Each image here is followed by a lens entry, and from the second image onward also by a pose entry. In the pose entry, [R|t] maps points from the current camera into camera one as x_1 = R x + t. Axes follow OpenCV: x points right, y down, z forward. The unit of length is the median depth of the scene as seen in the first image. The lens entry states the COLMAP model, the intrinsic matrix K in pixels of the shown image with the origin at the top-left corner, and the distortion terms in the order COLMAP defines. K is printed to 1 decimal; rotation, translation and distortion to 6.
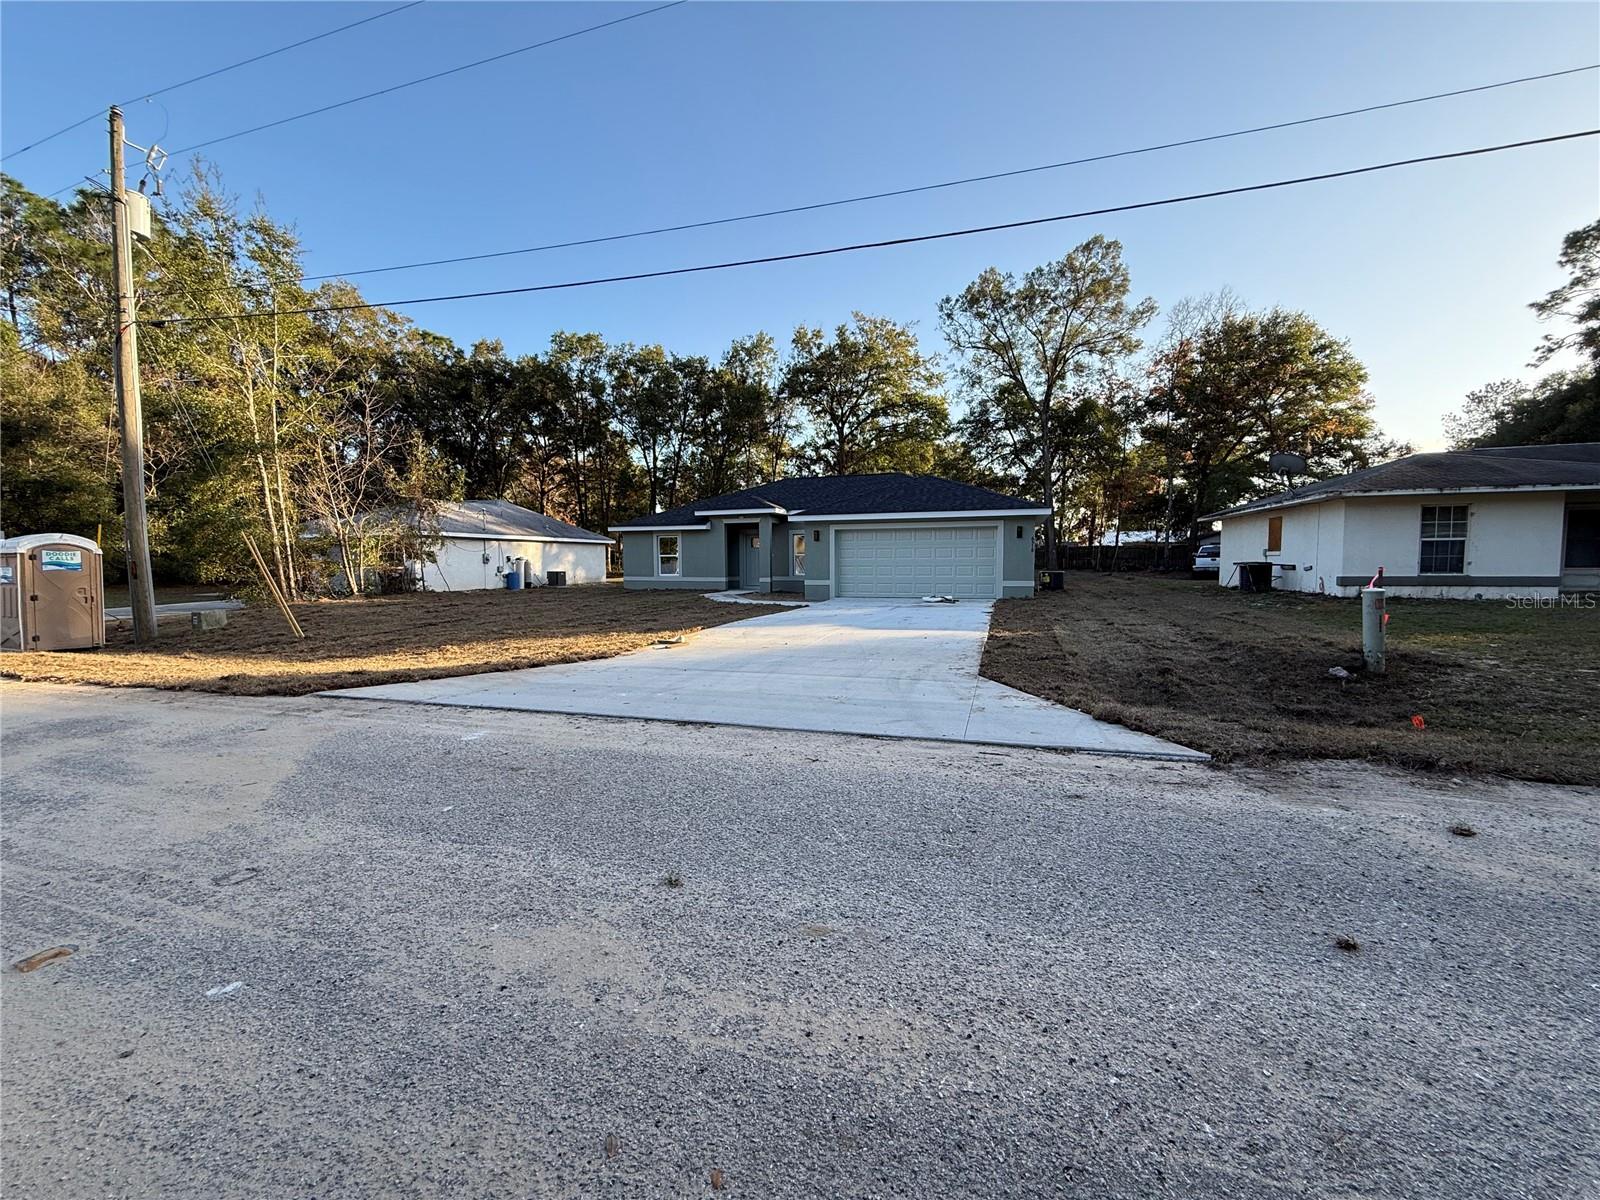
lens RADIAL K [[632.6, 0, 793.3], [0, 632.6, 598.9], [0, 0, 1]] dist [-0.003411, 0.000486]
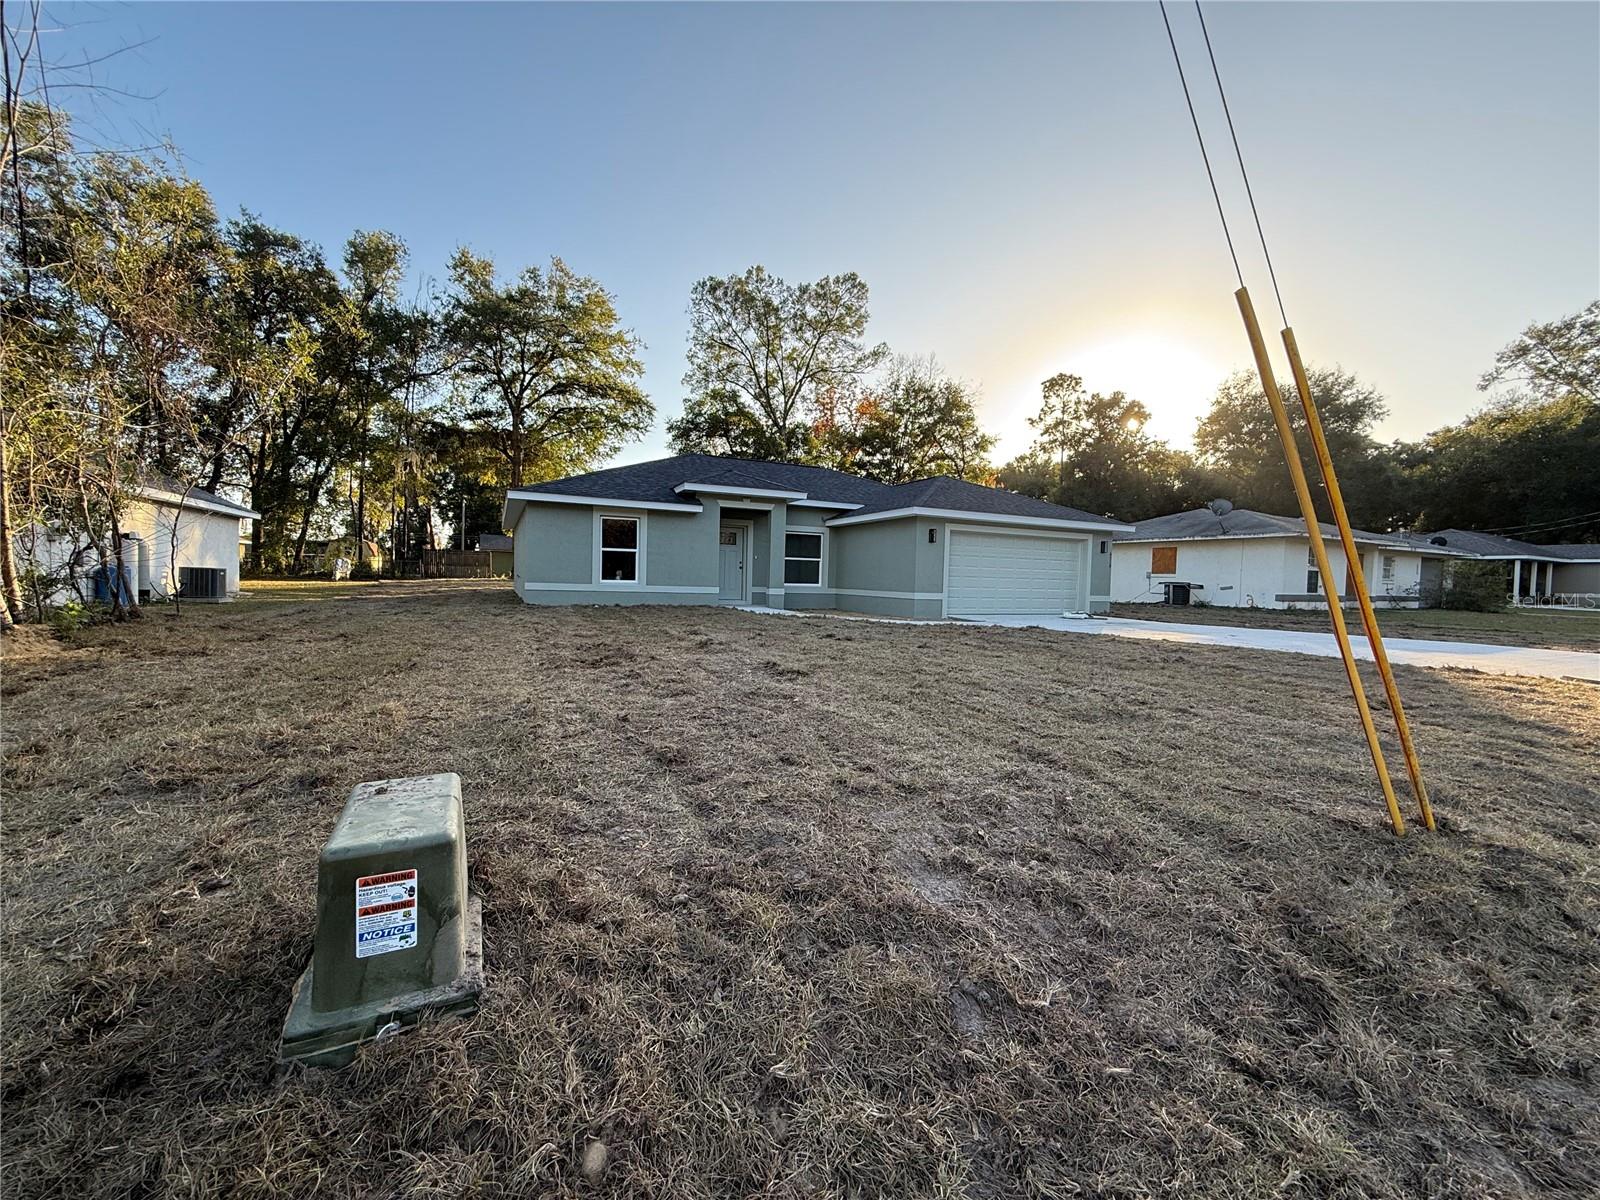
lens RADIAL K [[632.6, 0, 793.3], [0, 632.6, 598.9], [0, 0, 1]] dist [-0.003411, 0.000486]
pose [[0.713420, 0.000969, 0.700736, -0.300966], [0.010937, 0.999862, -0.012518, -0.007397], [-0.700652, 0.016595, 0.713310, 0.275823]]
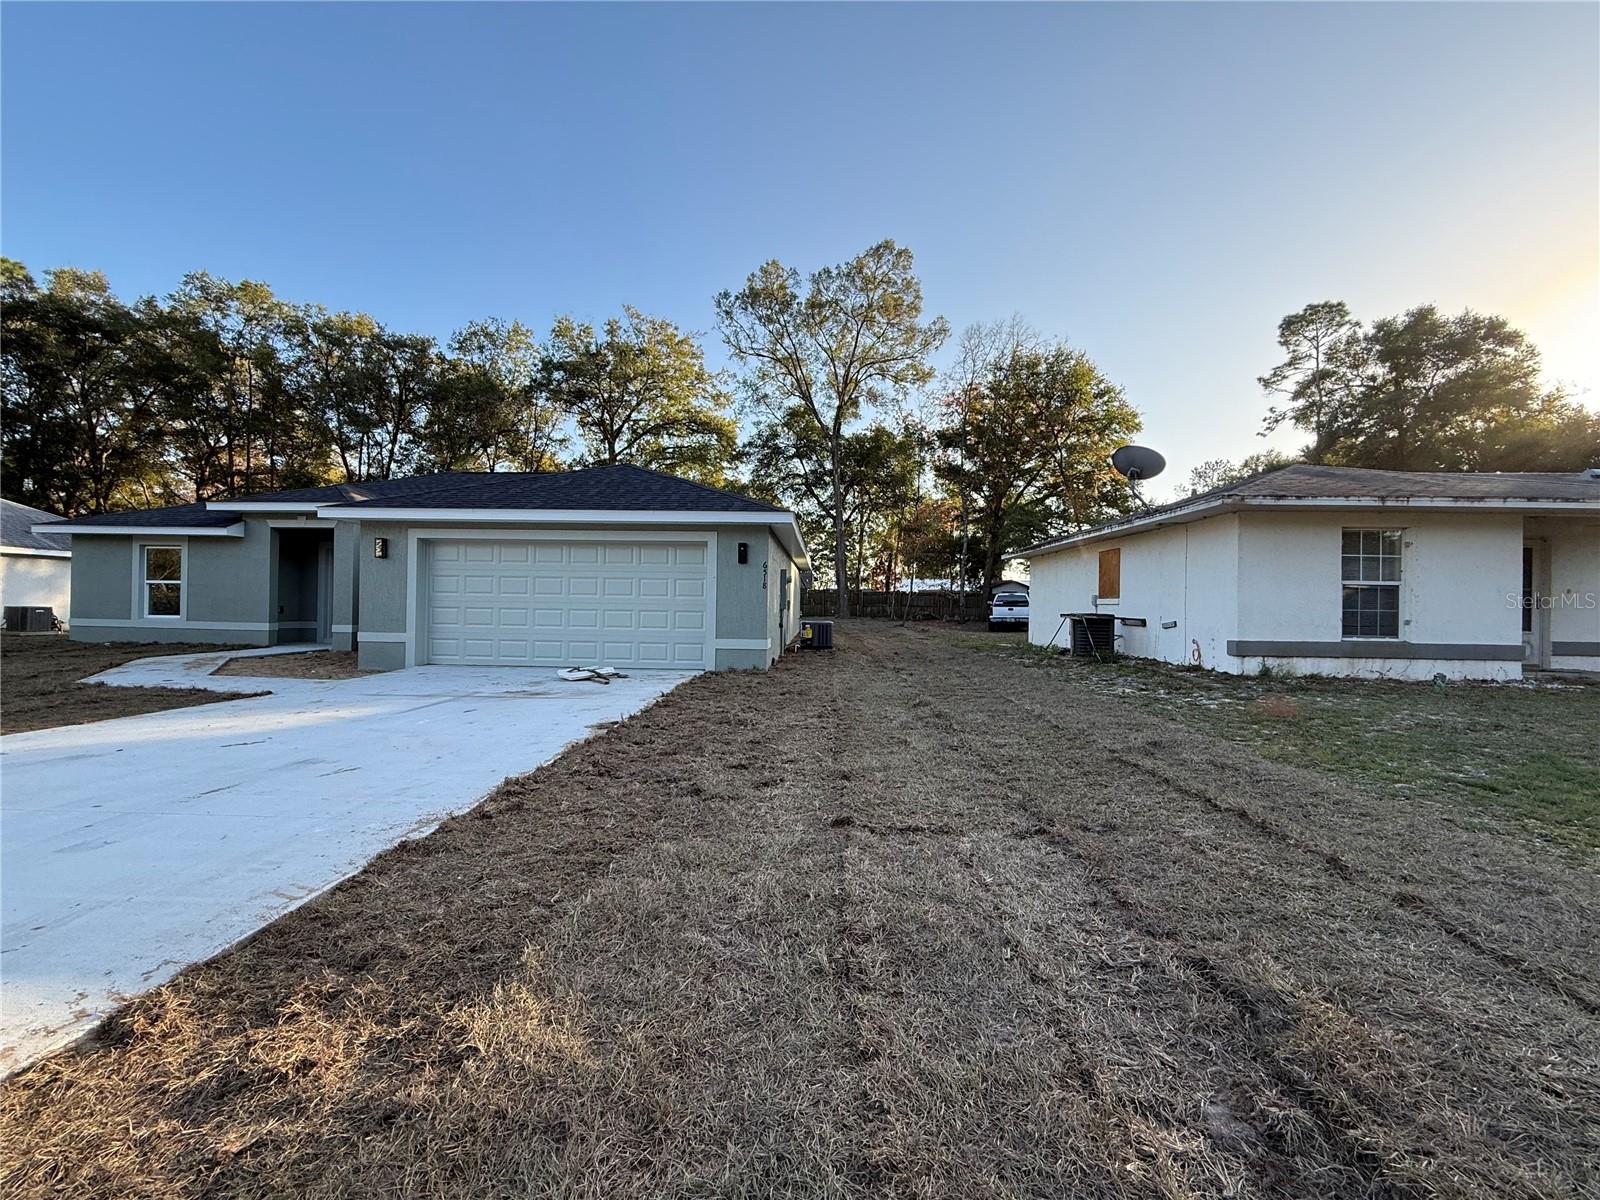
lens RADIAL K [[632.6, 0, 793.3], [0, 632.6, 598.9], [0, 0, 1]] dist [-0.003411, 0.000486]
pose [[0.960663, 0.024323, 0.276650, 0.106760], [-0.005282, 0.997578, -0.069363, -0.011220], [-0.277667, 0.065173, 0.958464, 0.193935]]
